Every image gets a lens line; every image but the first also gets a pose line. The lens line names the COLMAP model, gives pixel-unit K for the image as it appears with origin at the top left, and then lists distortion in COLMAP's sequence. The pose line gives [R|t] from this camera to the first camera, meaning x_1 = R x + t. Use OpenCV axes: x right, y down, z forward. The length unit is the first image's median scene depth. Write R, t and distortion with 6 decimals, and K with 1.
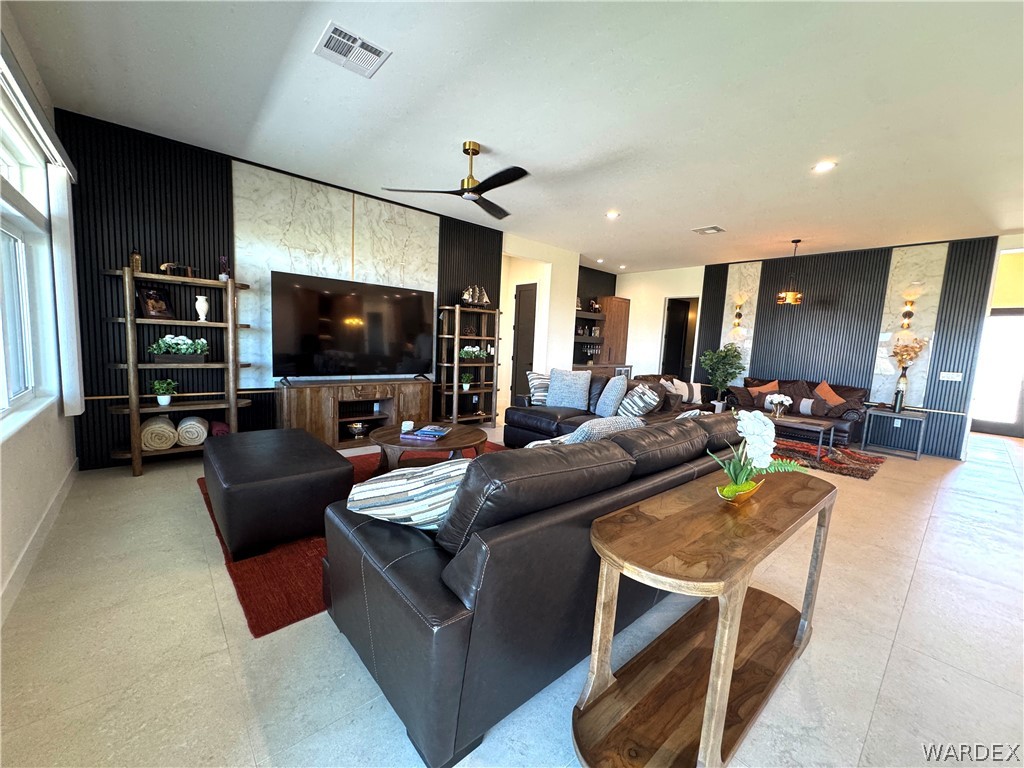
lens RADIAL K [[407.8, 0, 512.0], [0, 407.8, 384.0], [0, 0, 1]] dist [-0.000835, -0.000051]
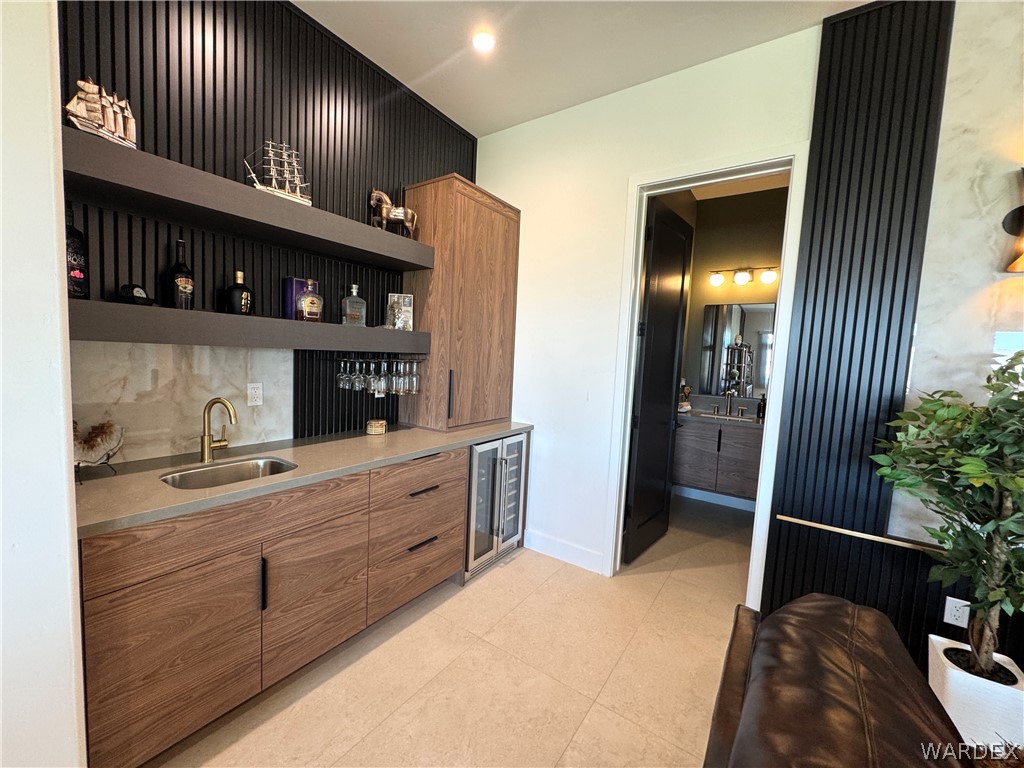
lens RADIAL K [[407.8, 0, 512.0], [0, 407.8, 384.0], [0, 0, 1]] dist [-0.000835, -0.000051]
pose [[0.969807, -0.021303, 0.242942, 0.264878], [0.026067, 0.999525, -0.016413, -0.092412], [-0.242477, 0.022250, 0.969902, 0.906891]]
